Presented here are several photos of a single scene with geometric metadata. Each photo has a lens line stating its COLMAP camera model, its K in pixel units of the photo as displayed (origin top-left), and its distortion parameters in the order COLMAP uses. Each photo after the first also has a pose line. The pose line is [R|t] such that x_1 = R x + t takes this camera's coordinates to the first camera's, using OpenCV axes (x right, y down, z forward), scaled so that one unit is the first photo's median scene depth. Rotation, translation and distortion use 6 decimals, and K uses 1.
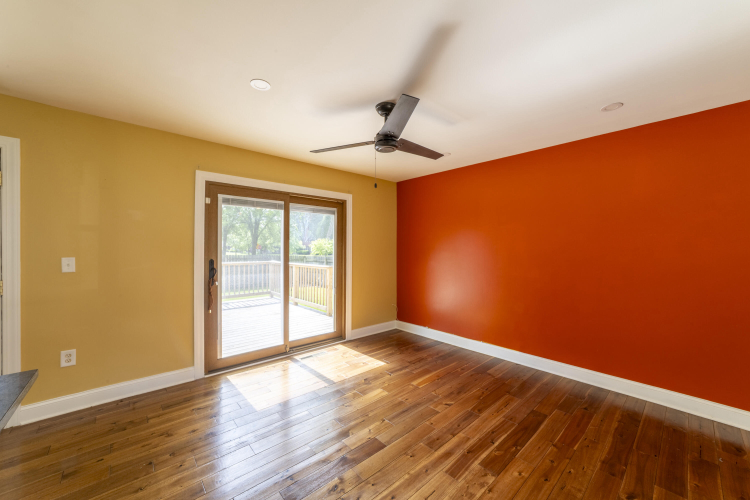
lens RADIAL K [[284.1, 0, 371.9], [0, 284.1, 249.6], [0, 0, 1]] dist [-0.019251, 0.004433]
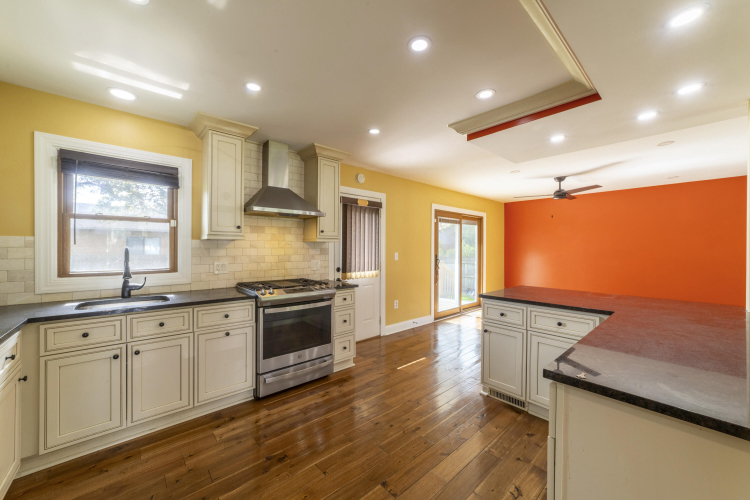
lens RADIAL K [[284.1, 0, 372.5], [0, 284.1, 248.4], [0, 0, 1]] dist [-0.019251, 0.004433]
pose [[0.999997, 0.002085, 0.001189, -0.916059], [-0.002086, 0.999998, 0.000398, -0.001020], [-0.001188, -0.000401, 0.999999, -0.709844]]
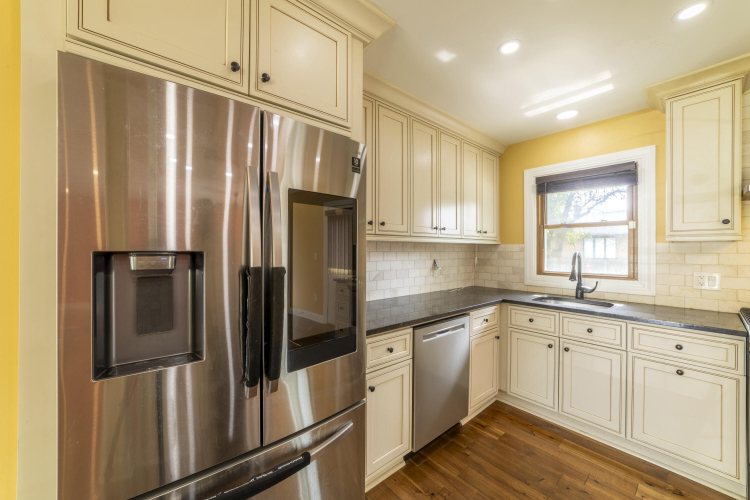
lens RADIAL K [[284.1, 0, 372.7], [0, 284.1, 249.0], [0, 0, 1]] dist [-0.019251, 0.004433]
pose [[-0.023756, -0.003727, -0.999711, -0.753881], [-0.003537, 0.999987, -0.003644, -0.005160], [0.999712, 0.003450, -0.023769, -0.539282]]
